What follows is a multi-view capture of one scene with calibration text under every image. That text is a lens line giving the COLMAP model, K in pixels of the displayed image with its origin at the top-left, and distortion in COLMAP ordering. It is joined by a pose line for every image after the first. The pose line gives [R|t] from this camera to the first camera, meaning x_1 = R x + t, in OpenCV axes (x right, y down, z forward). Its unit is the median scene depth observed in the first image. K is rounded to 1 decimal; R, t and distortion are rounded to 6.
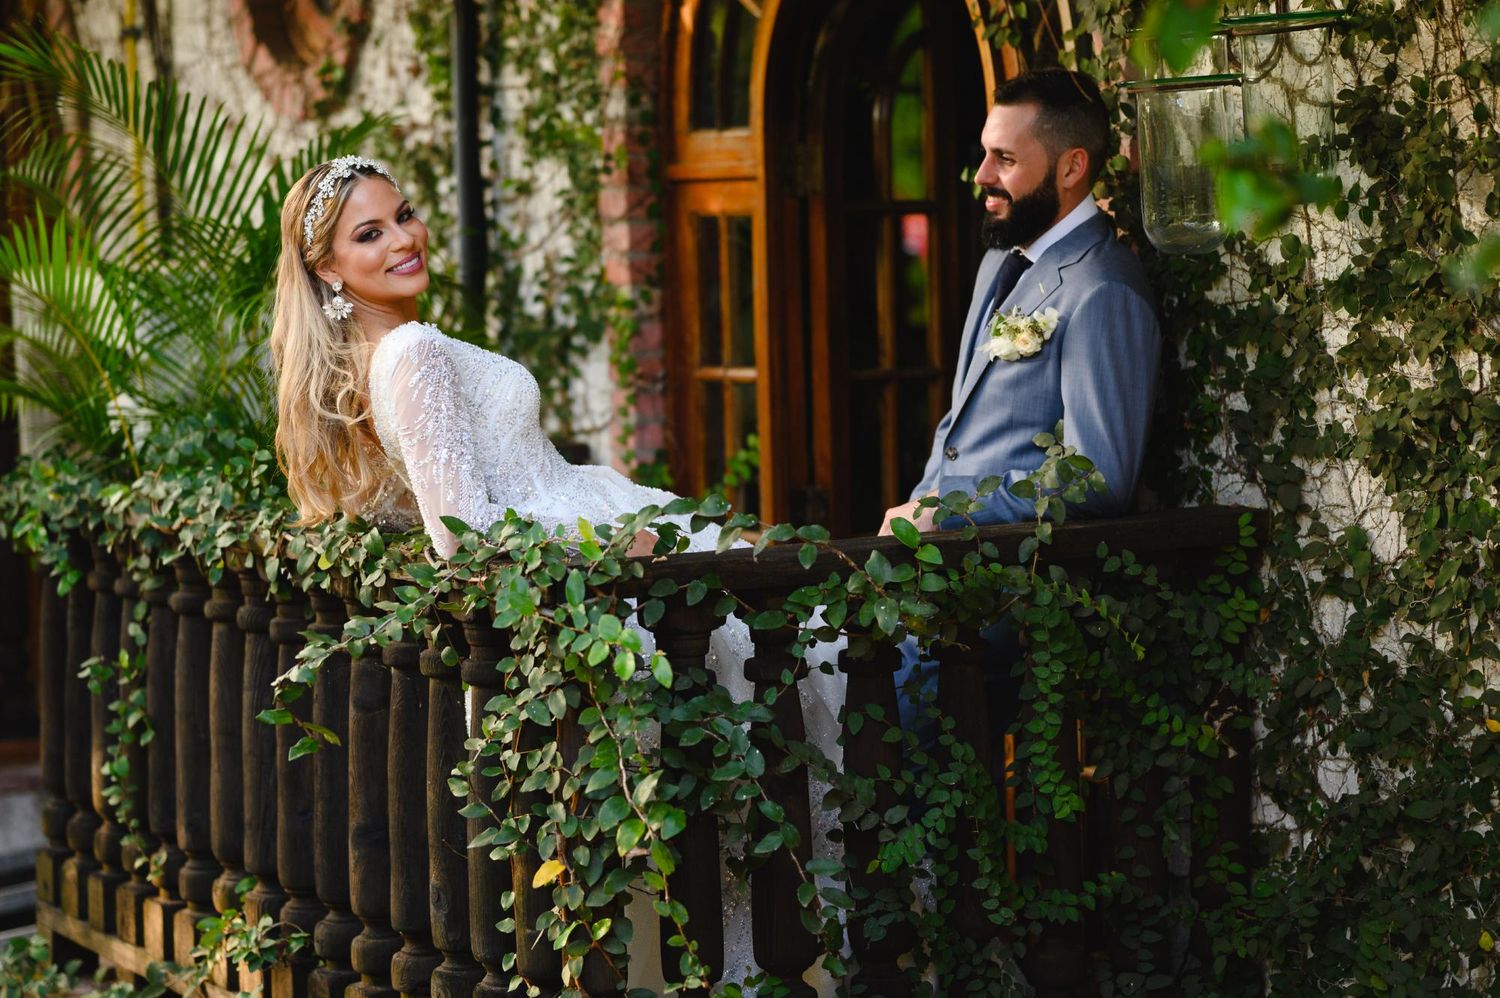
lens RADIAL K [[4019.0, 0, 720.8], [0, 4019.0, 506.6], [0, 0, 1]] dist [-0.018685, 0.302866]
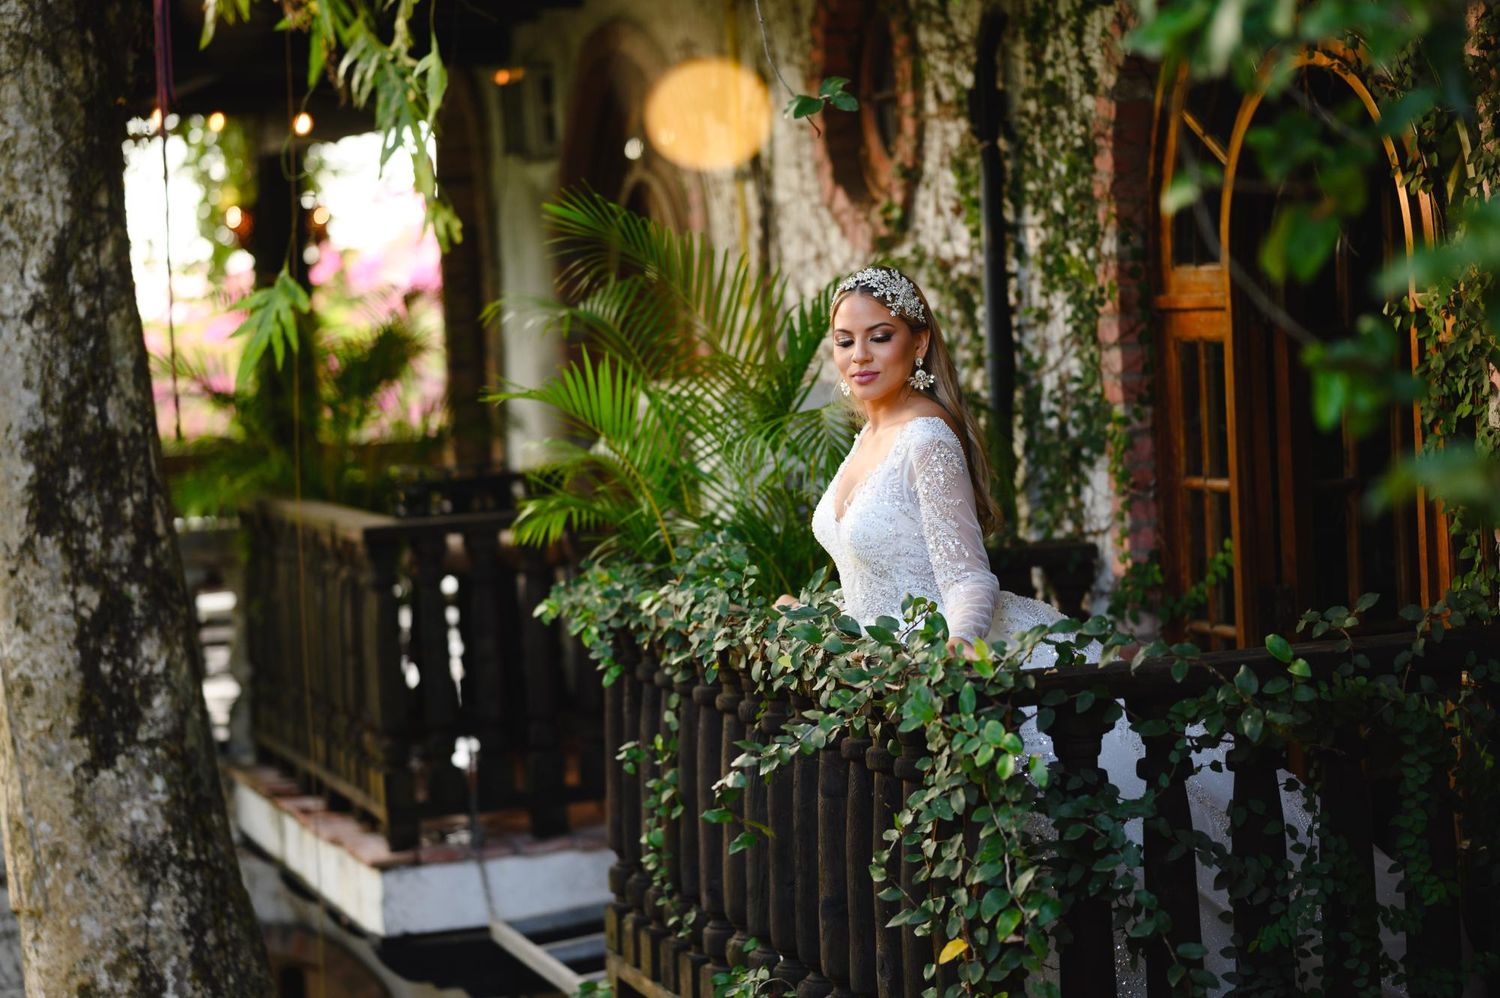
lens RADIAL K [[3611.0, 0, 750.0], [0, 3611.0, 499.0], [0, 0, 1]] dist [-0.014673, 0.332436]
pose [[0.981099, -0.009975, -0.193252, 0.080351], [0.007453, 0.999877, -0.013772, -0.018040], [0.193365, 0.012071, 0.981053, -0.005710]]
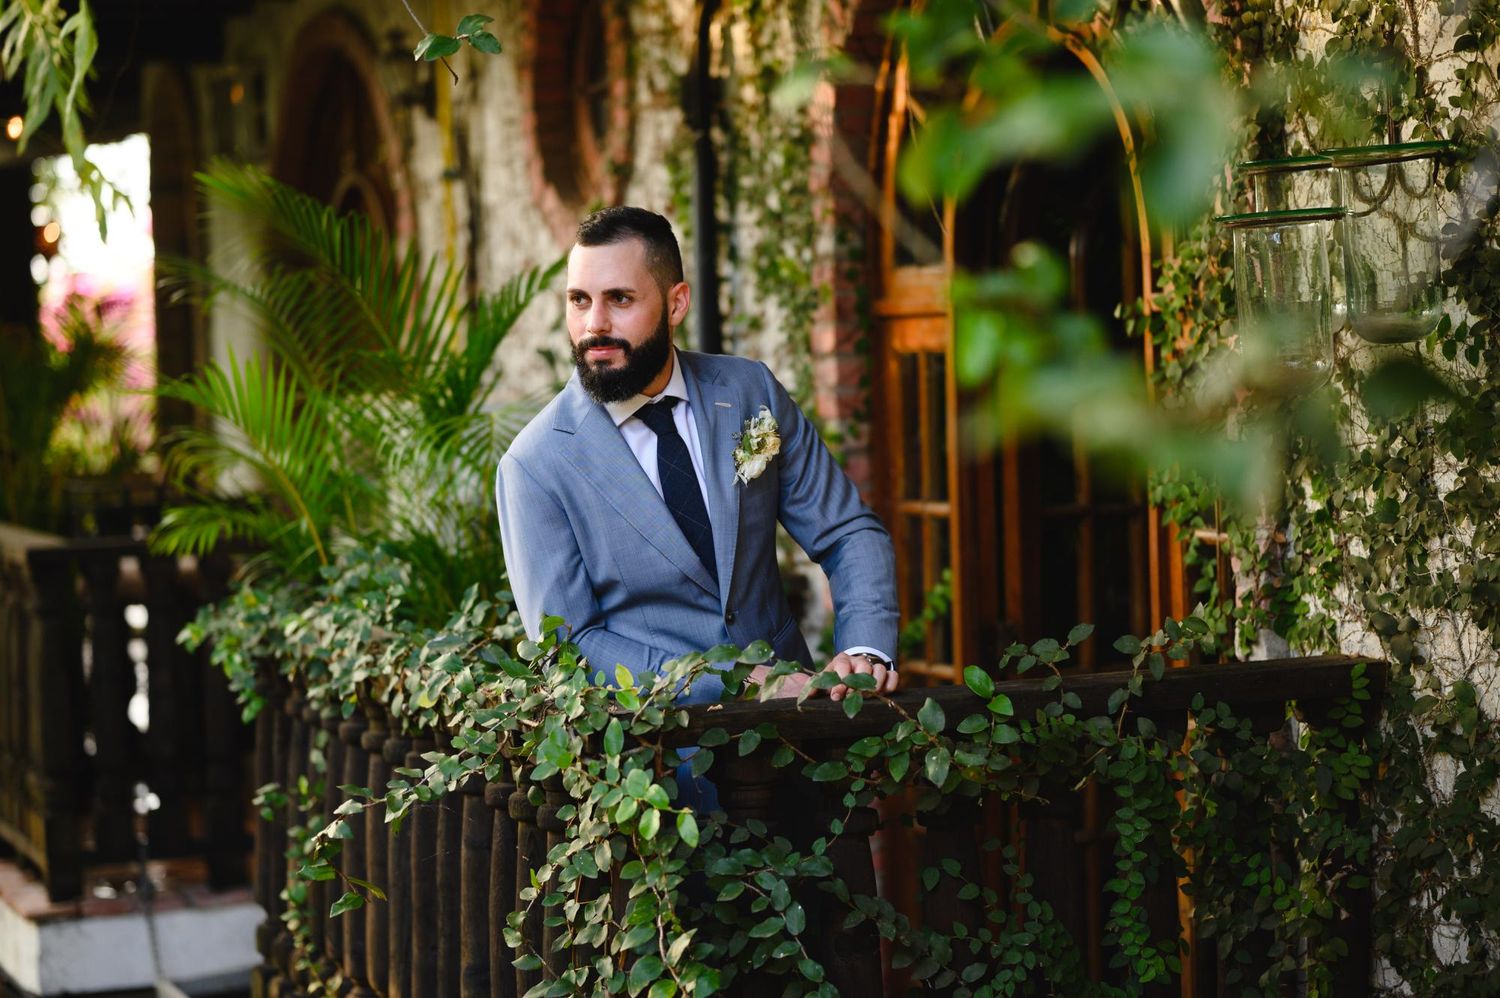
lens RADIAL K [[3626.9, 0, 750.0], [0, 3626.9, 499.0], [0, 0, 1]] dist [-0.022199, 0.494364]
pose [[0.990854, 0.006488, -0.134785, 0.091312], [-0.010387, 0.999547, -0.028249, -0.010485], [0.134541, 0.029391, 0.990472, 0.107833]]
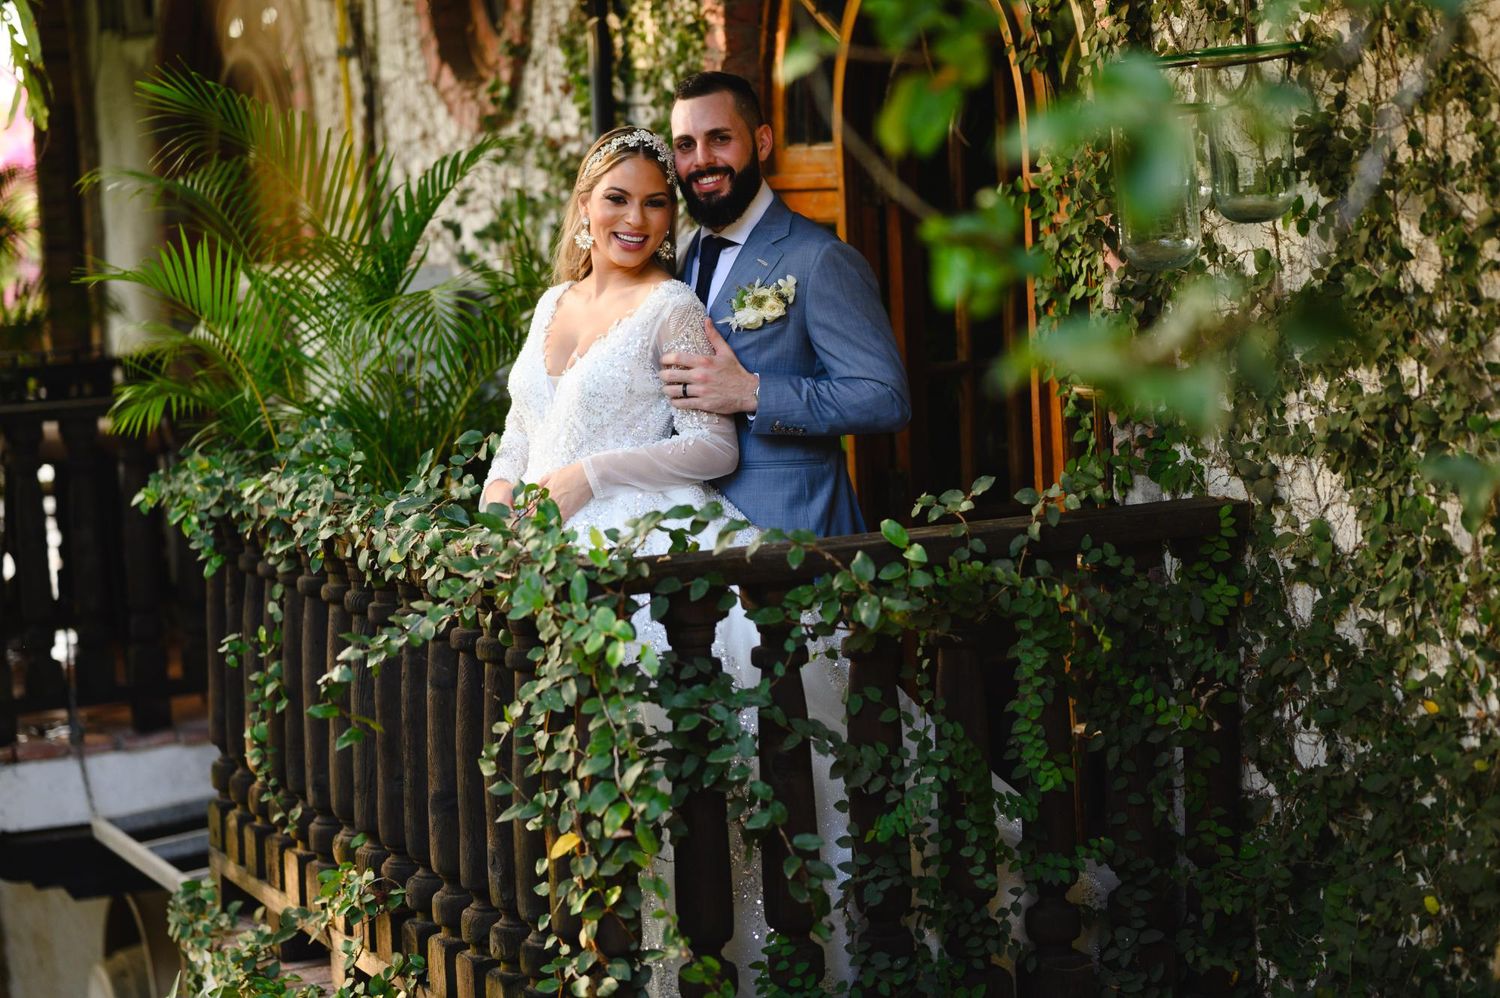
lens RADIAL K [[3611.0, 0, 750.0], [0, 3611.0, 499.0], [0, 0, 1]] dist [-0.014673, 0.332436]
pose [[0.996140, -0.010449, -0.087159, 0.077582], [0.012162, 0.999743, 0.019142, -0.018065], [0.086937, -0.020129, 0.996010, 0.016031]]
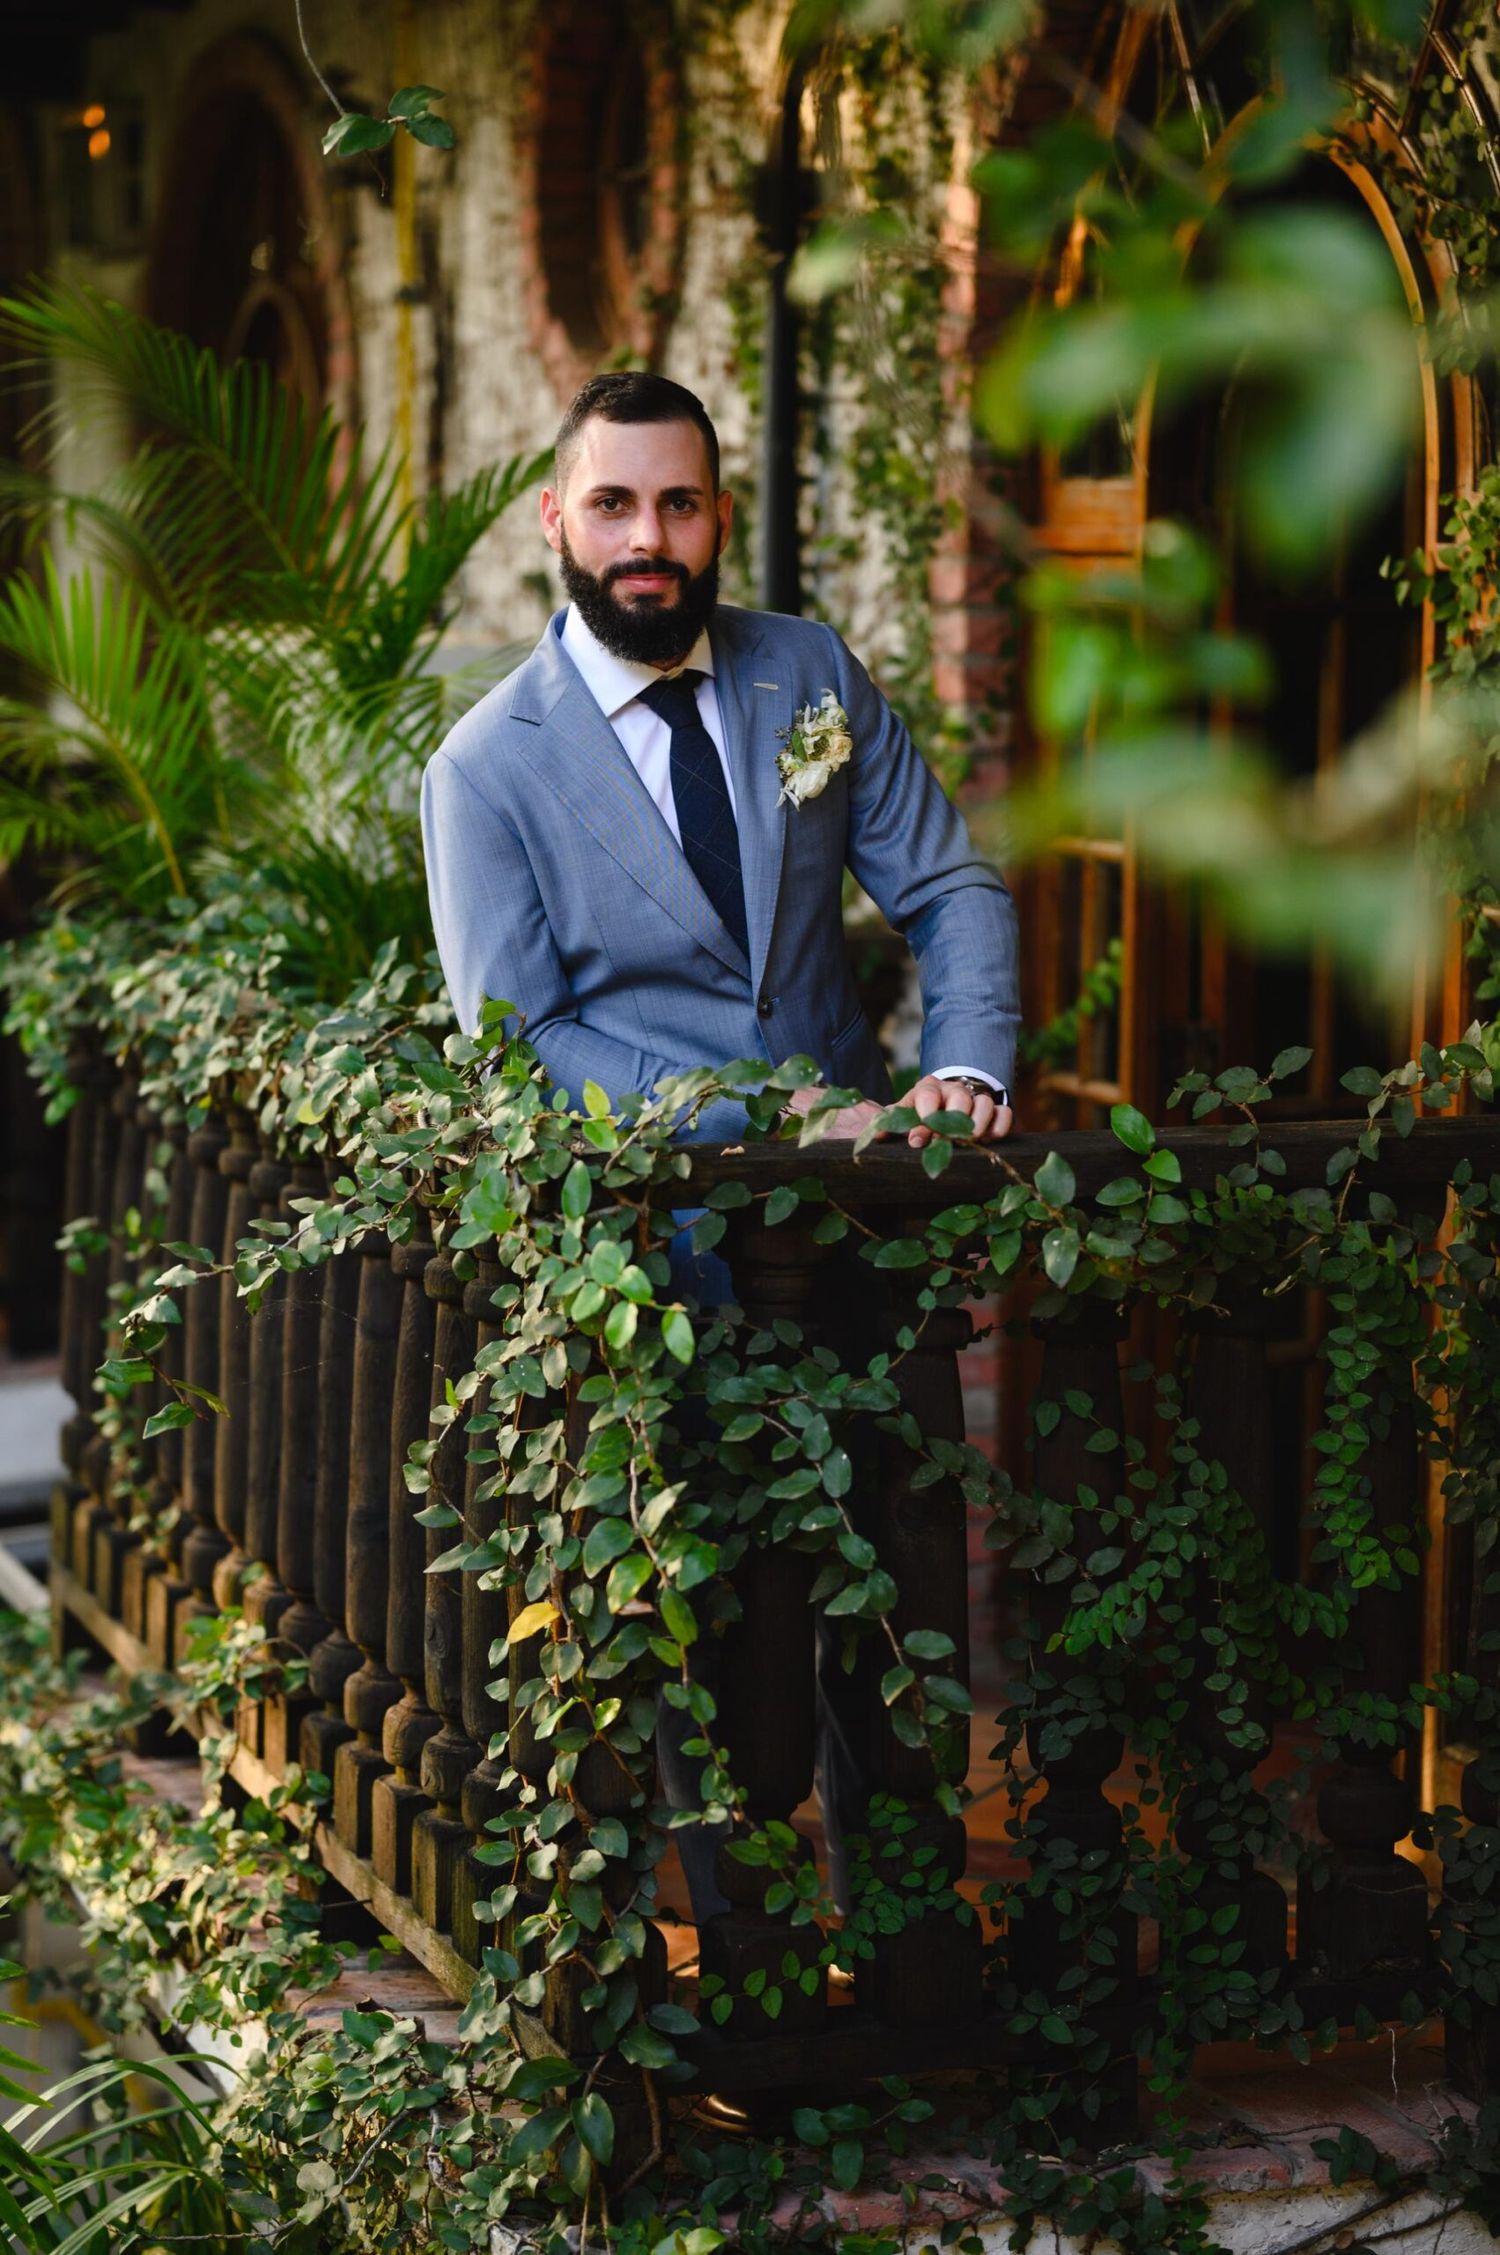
lens RADIAL K [[5452.4, 0, 783.5], [0, 5452.4, 1153.2], [0, 0, 1]] dist [-0.022199, 0.494364]
pose [[0.986956, 0.061008, -0.148986, 0.101662], [-0.055328, 0.997585, 0.041978, -0.019647], [0.151187, -0.033187, 0.987948, 0.110266]]
